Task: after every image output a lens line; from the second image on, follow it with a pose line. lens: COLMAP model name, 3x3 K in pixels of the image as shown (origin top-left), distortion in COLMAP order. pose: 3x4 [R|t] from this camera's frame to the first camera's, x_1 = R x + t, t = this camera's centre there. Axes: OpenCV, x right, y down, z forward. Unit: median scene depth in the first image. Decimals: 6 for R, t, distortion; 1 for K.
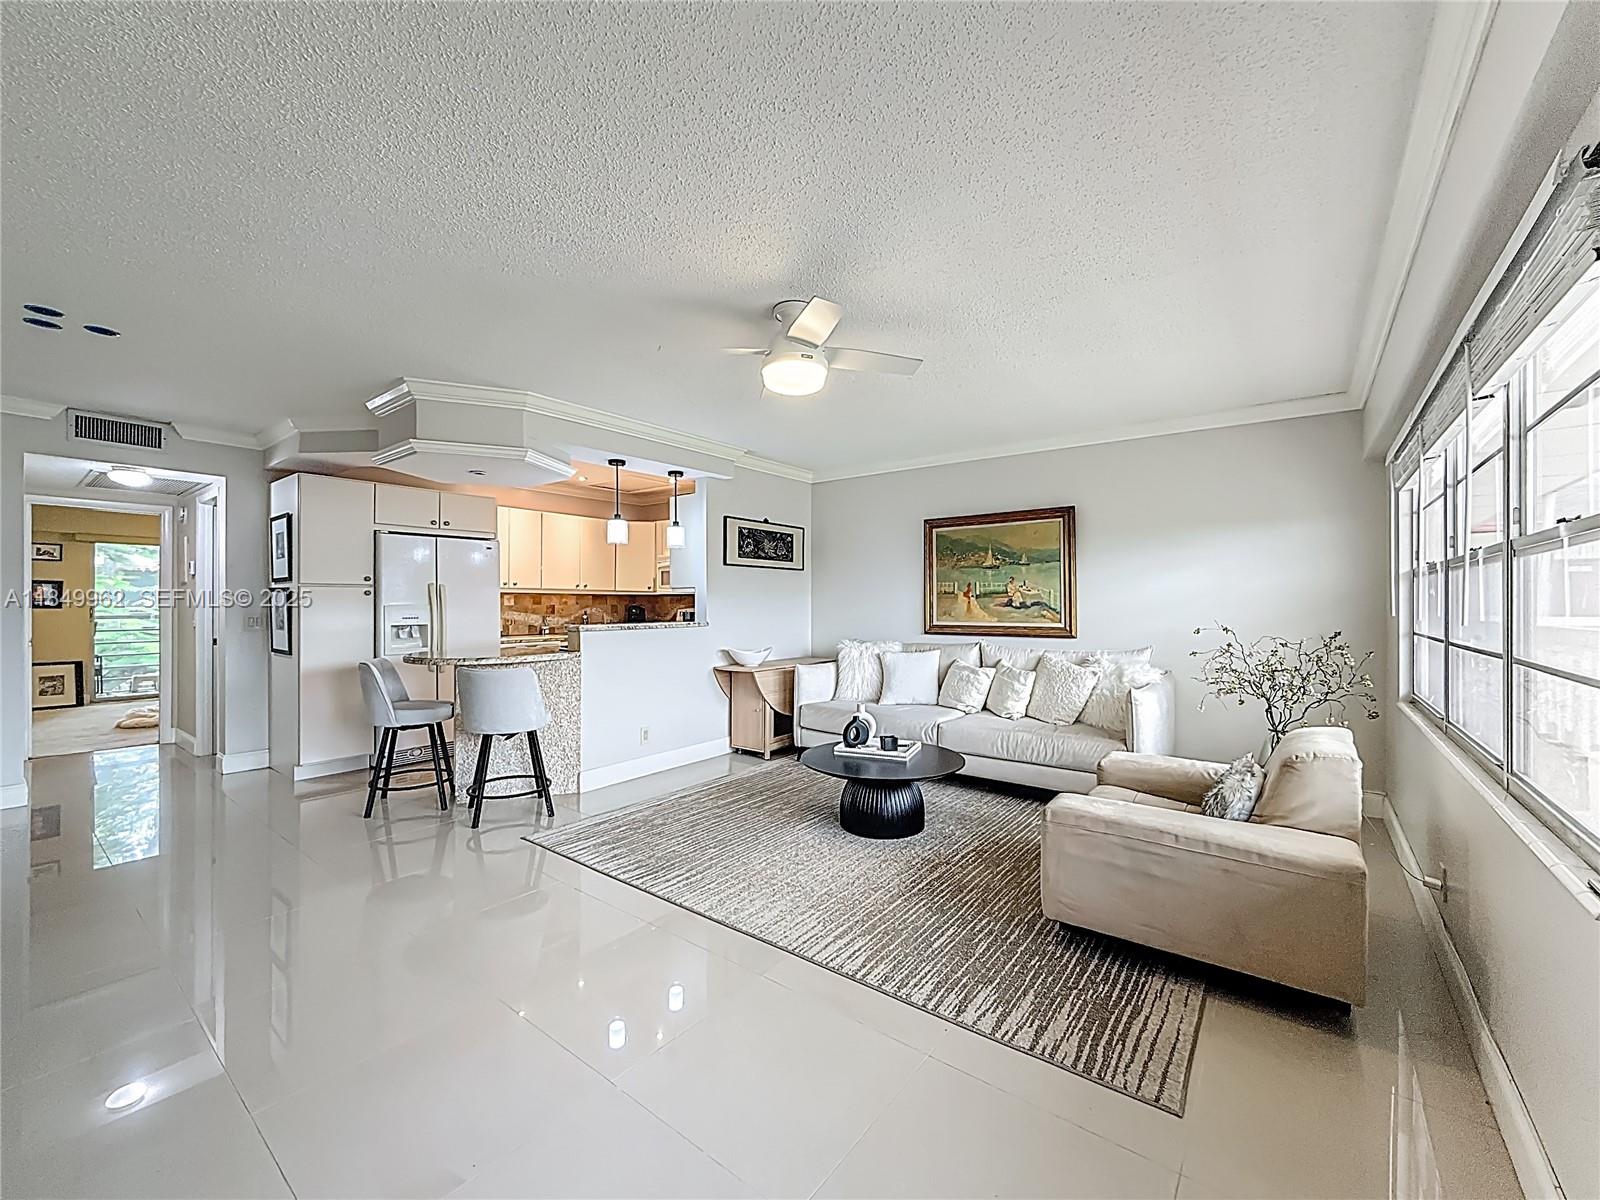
lens RADIAL K [[648.9, 0, 796.0], [0, 648.9, 602.4], [0, 0, 1]] dist [0.000353, 0.000058]
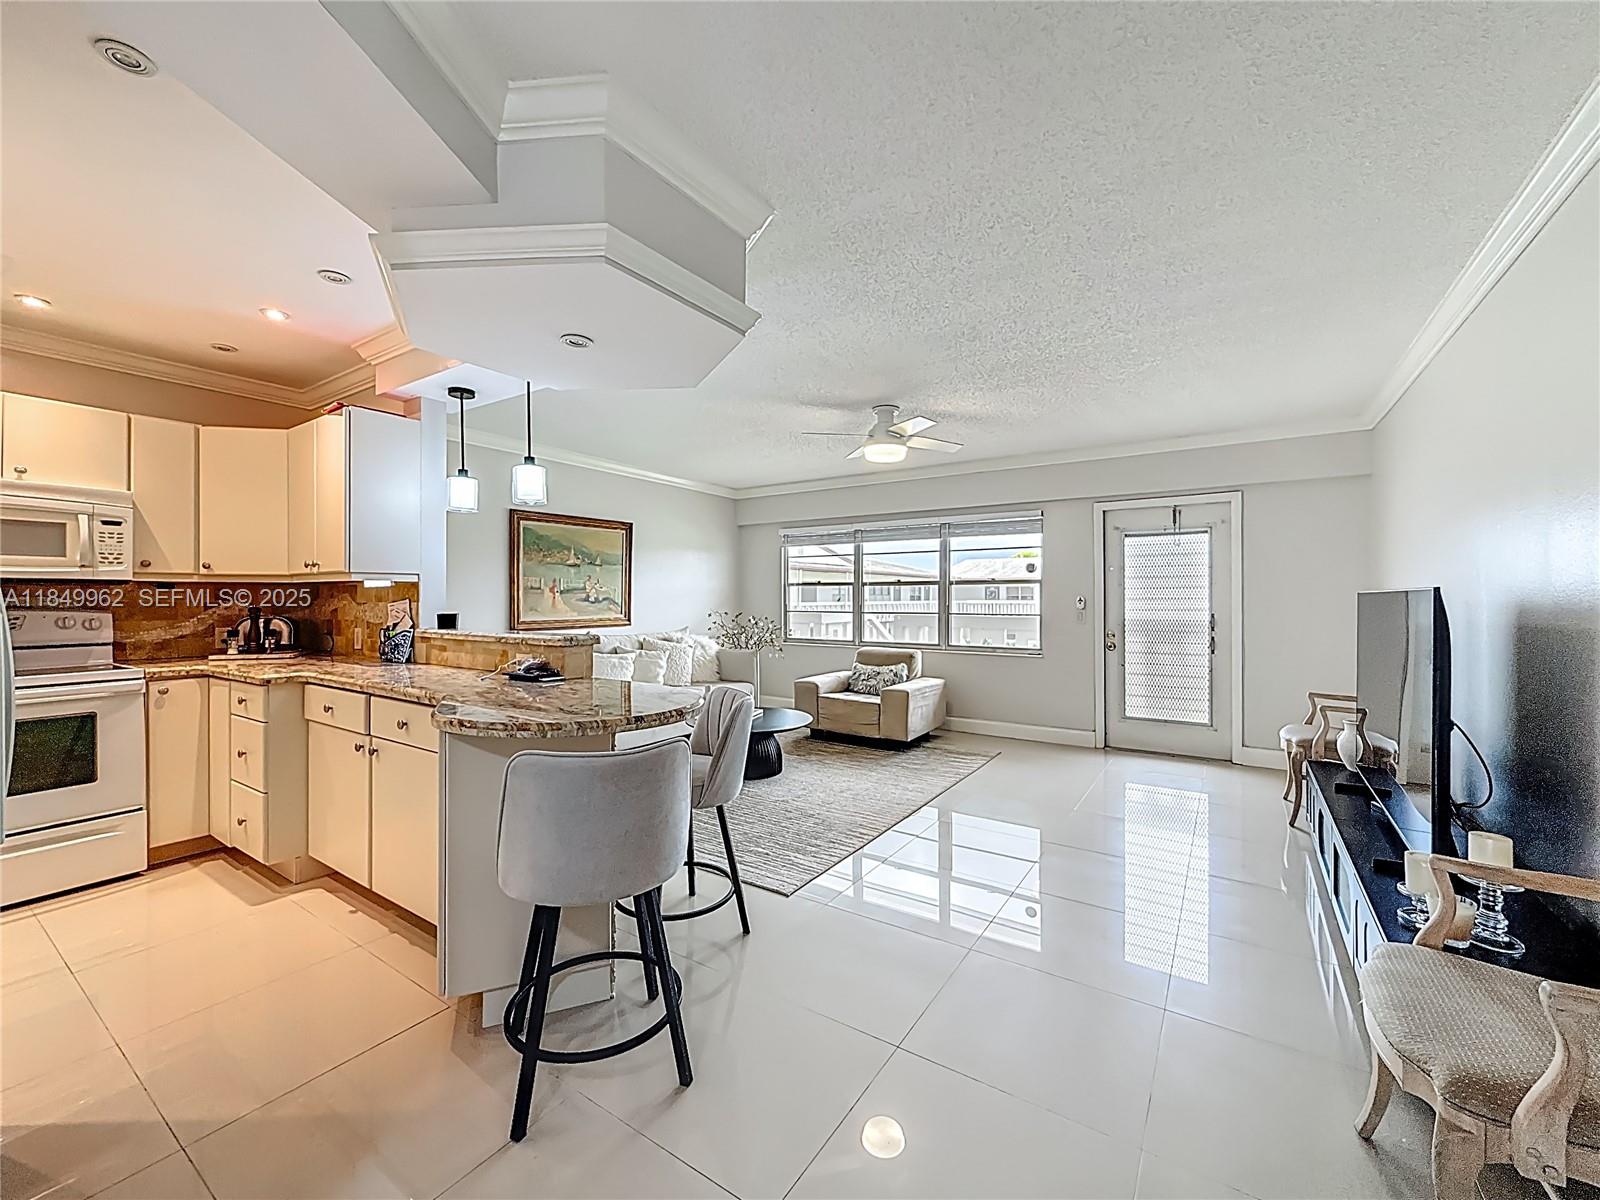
lens RADIAL K [[647.9, 0, 800.0], [0, 647.9, 598.3], [0, 0, 1]] dist [-0.000020, -0.000139]
pose [[-0.073255, -0.001706, 0.997312, -0.829912], [0.000865, 0.999998, 0.001774, -0.000841], [-0.997313, 0.000992, -0.073254, 0.715146]]
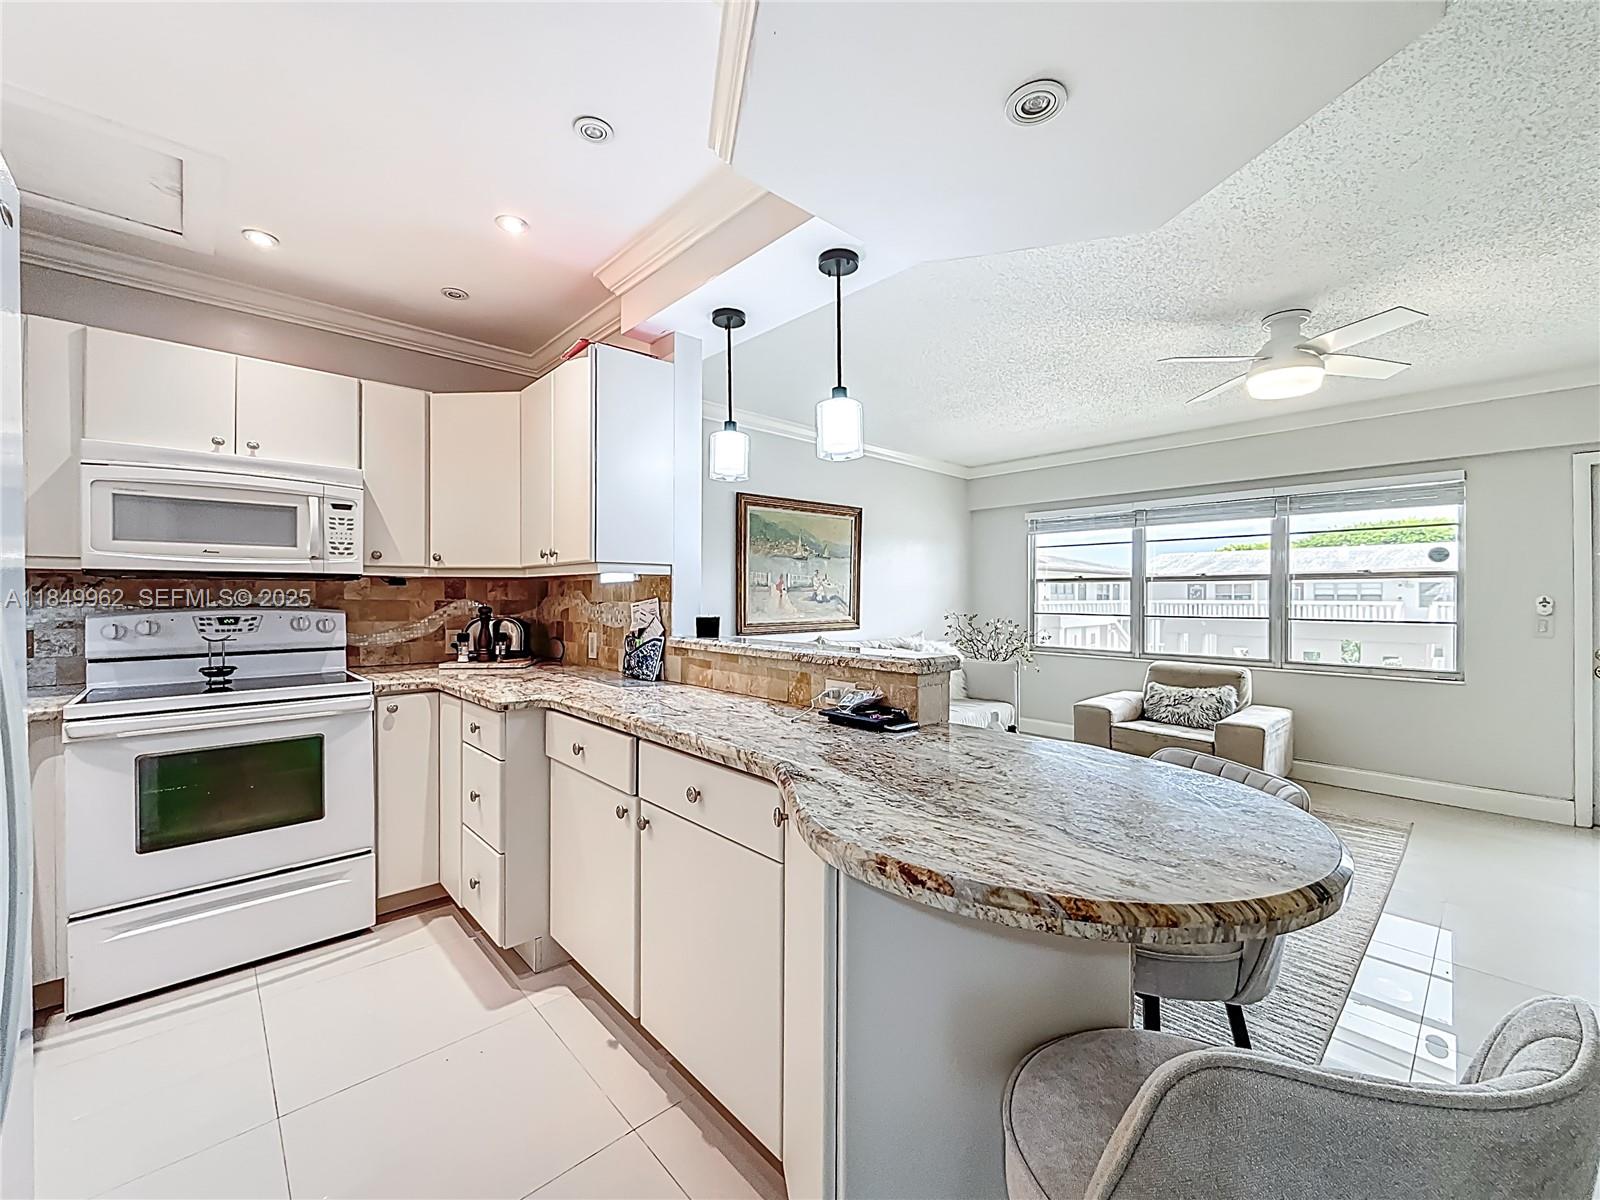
lens RADIAL K [[650.7, 0, 798.9], [0, 650.7, 599.1], [0, 0, 1]] dist [0.000667, 0.000118]
pose [[0.161660, -0.004911, 0.986834, -0.631873], [-0.001310, 0.999986, 0.005191, -0.000850], [-0.986846, -0.002132, 0.161651, 0.870168]]
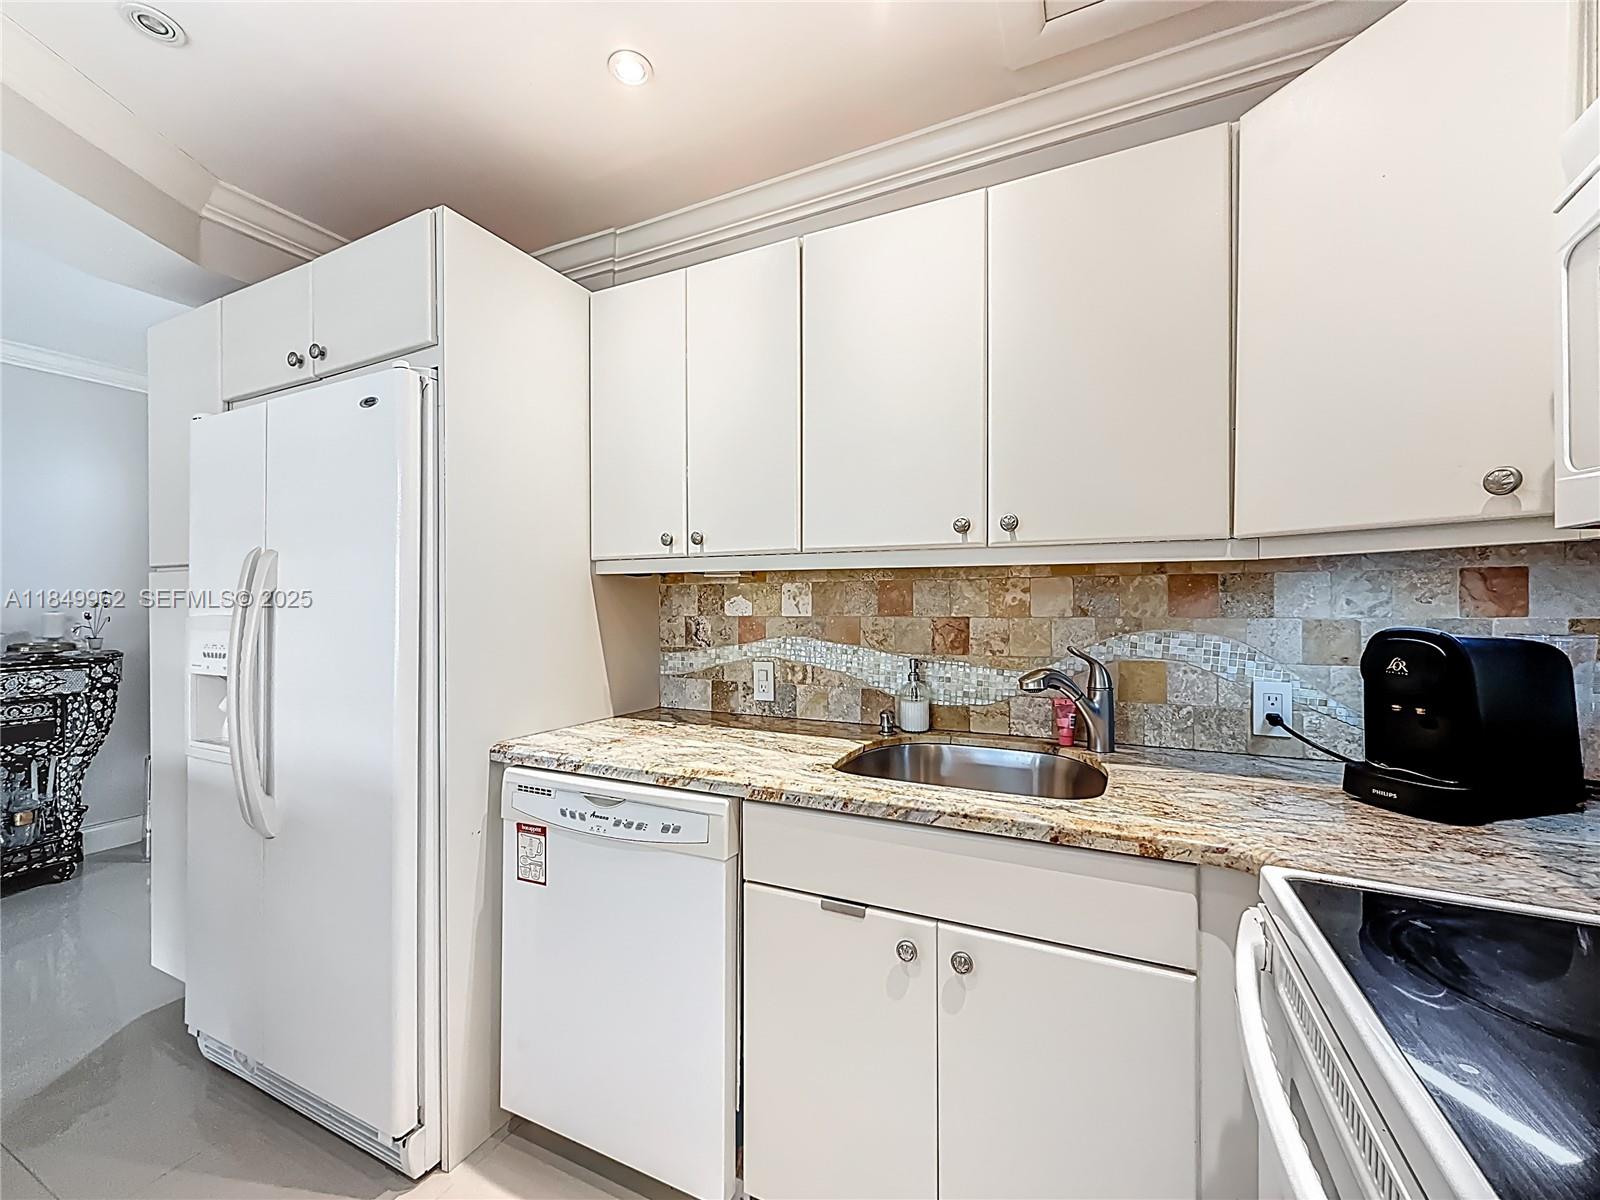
lens RADIAL K [[644.7, 0, 799.2], [0, 644.7, 597.4], [0, 0, 1]] dist [-0.000202, -0.000012]
pose [[0.215493, -0.007795, -0.976474, -0.197488], [0.002325, 0.999969, -0.007469, -0.002670], [0.976503, -0.000661, 0.215504, 1.200054]]
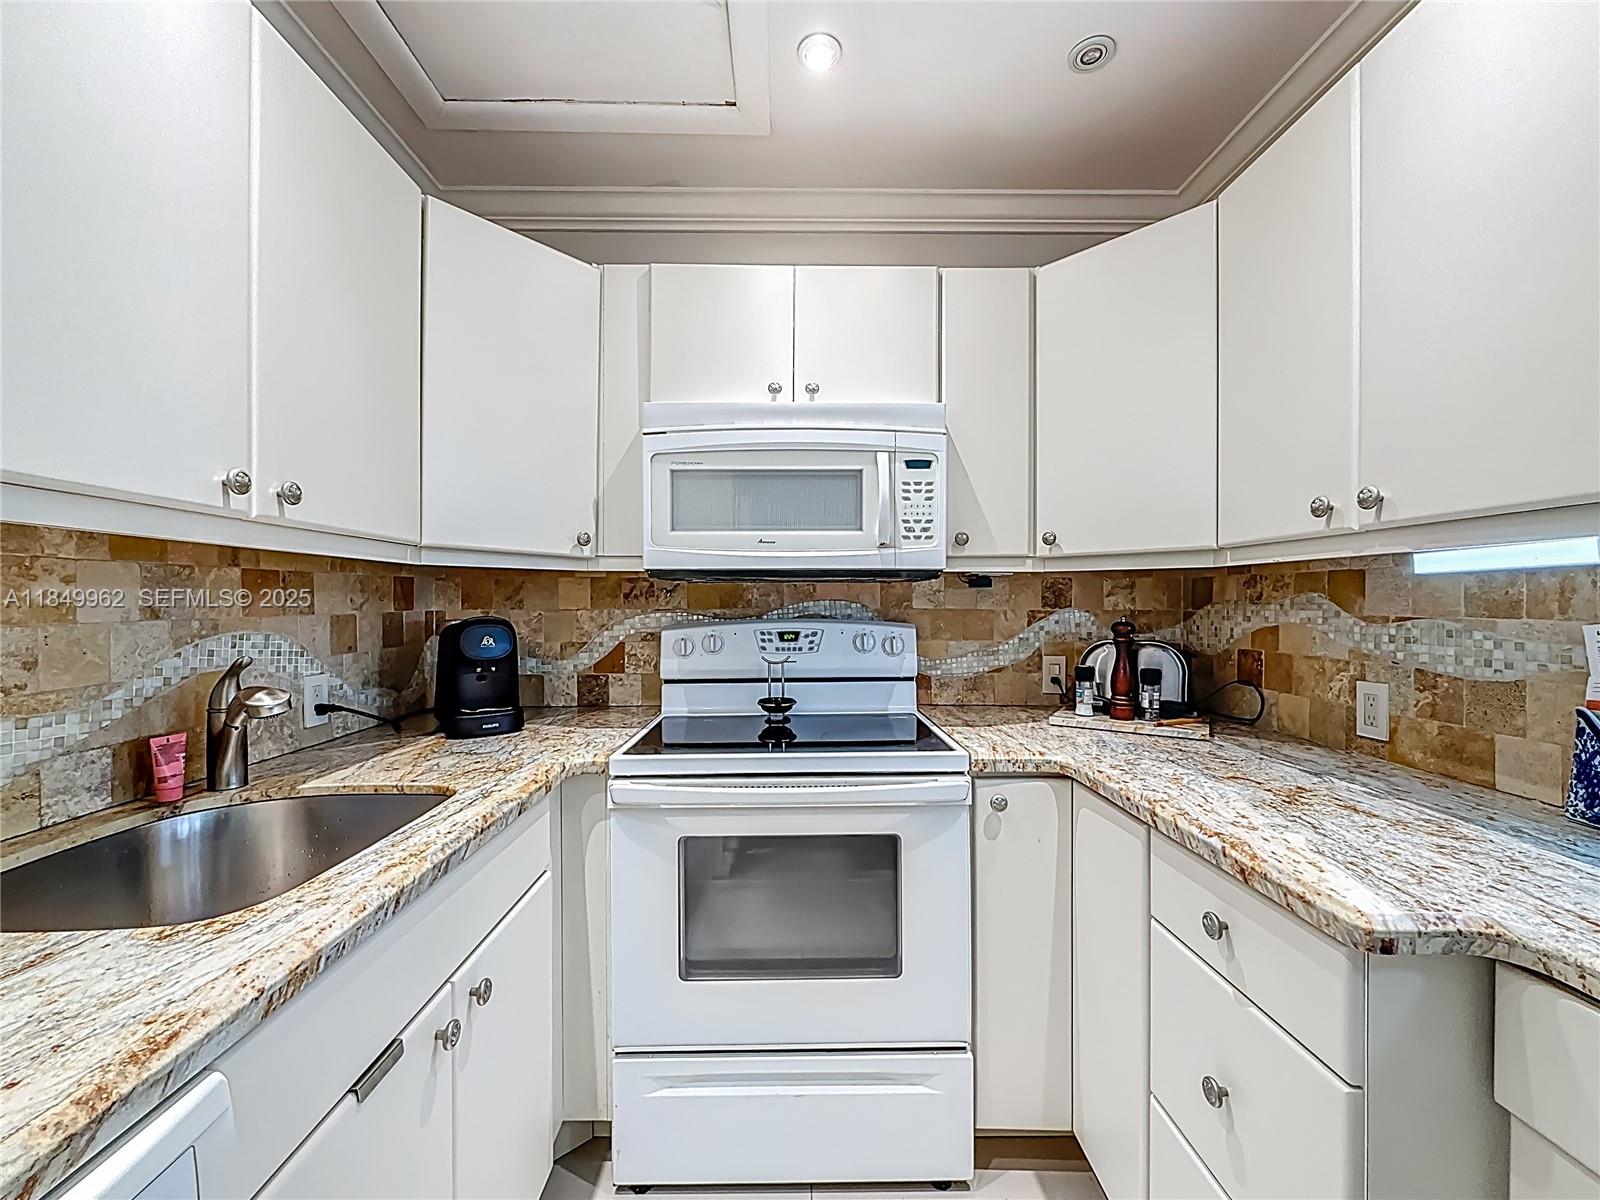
lens RADIAL K [[648.0, 0, 799.6], [0, 648.0, 602.2], [0, 0, 1]] dist [-0.000597, -0.000242]
pose [[0.780145, -0.002029, 0.625595, -0.437682], [0.000755, 0.999997, 0.002303, -0.001755], [-0.625598, -0.001324, 0.780144, 1.087922]]
